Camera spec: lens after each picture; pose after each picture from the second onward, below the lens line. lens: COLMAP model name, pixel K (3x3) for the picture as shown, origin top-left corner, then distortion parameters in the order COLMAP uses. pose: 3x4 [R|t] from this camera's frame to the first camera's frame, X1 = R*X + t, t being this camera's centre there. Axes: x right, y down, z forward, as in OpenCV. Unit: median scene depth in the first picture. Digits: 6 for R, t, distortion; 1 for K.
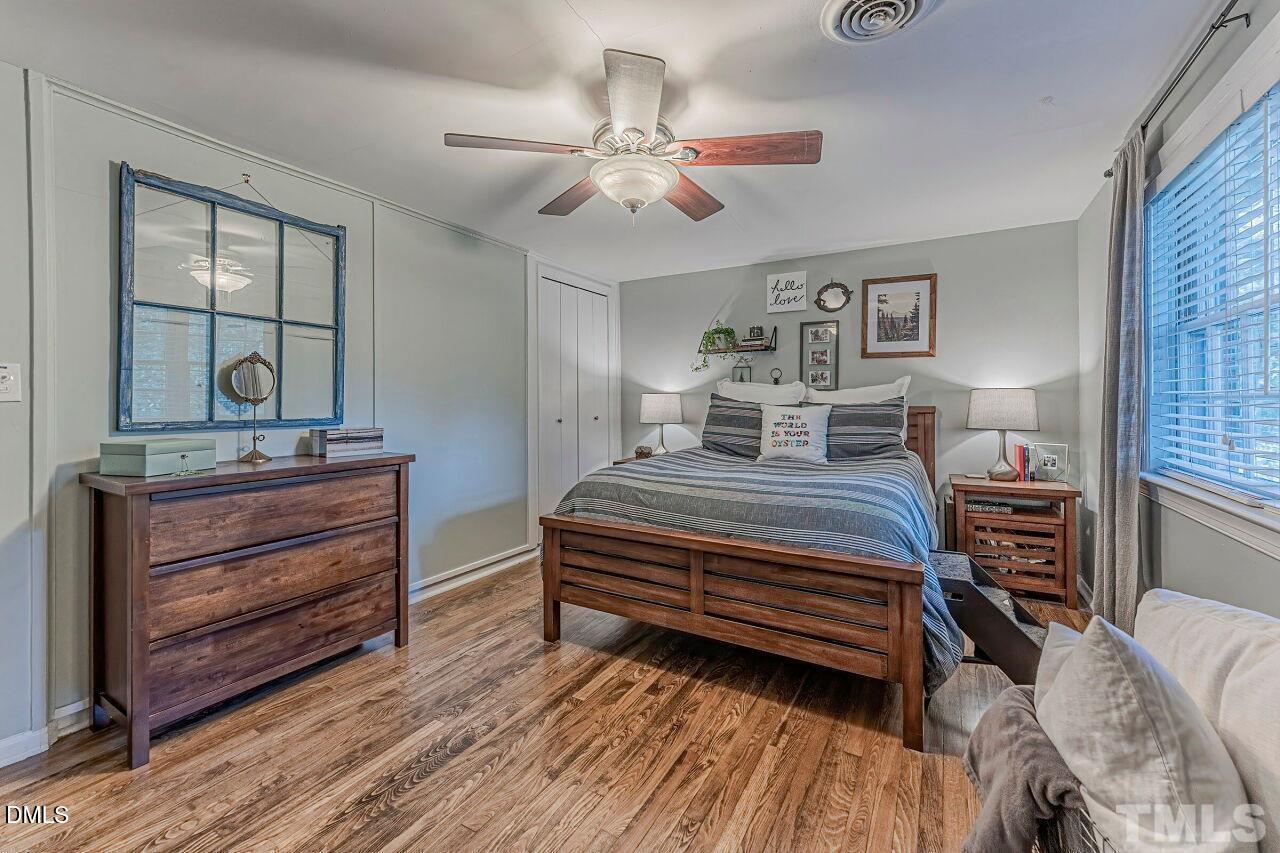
lens RADIAL K [[525.2, 0, 638.9], [0, 525.2, 396.6], [0, 0, 1]] dist [-0.001988, -0.000283]
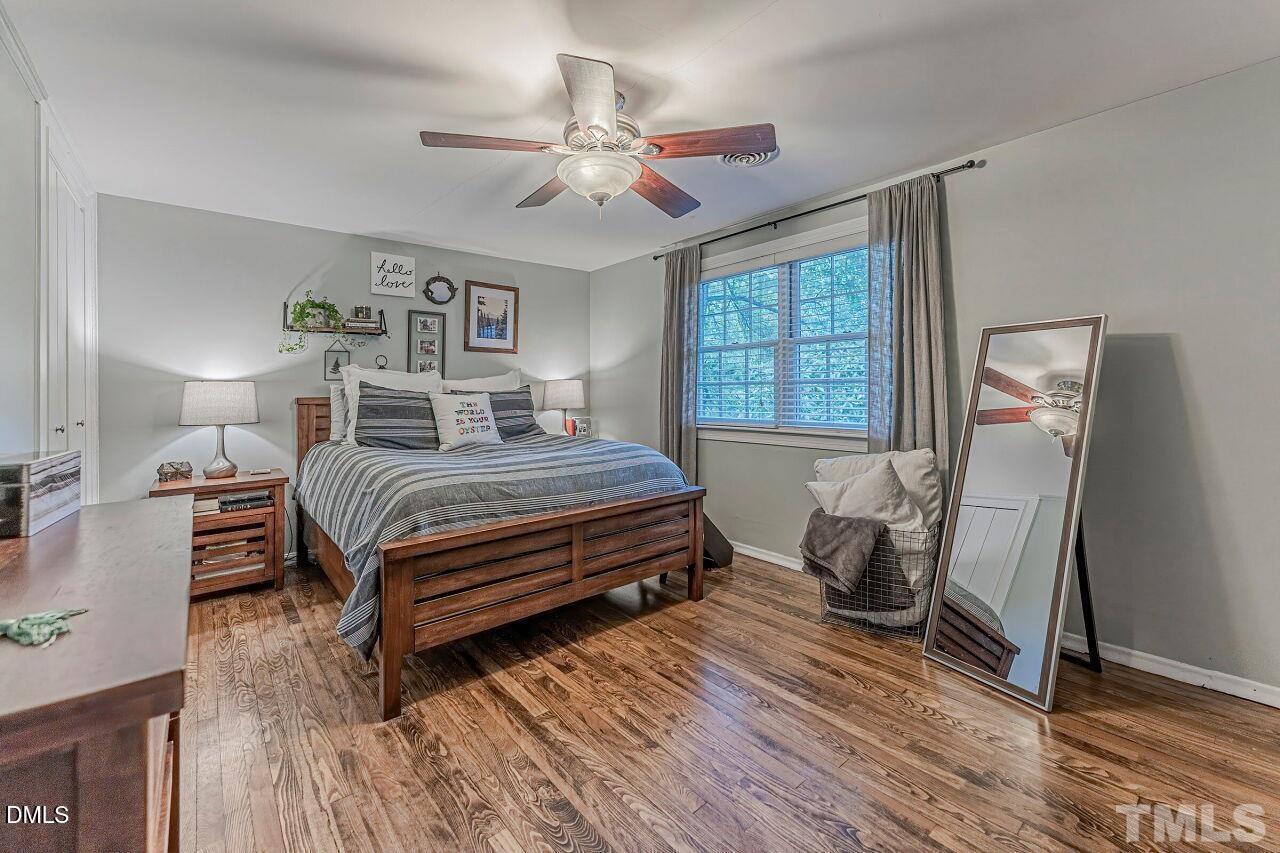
lens RADIAL K [[525.2, 0, 635.6], [0, 525.2, 390.0], [0, 0, 1]] dist [-0.001988, -0.000283]
pose [[0.343462, -0.003680, 0.939159, -0.589810], [0.005527, 0.999983, 0.001897, 0.010452], [-0.939150, 0.004539, 0.343477, 0.347246]]
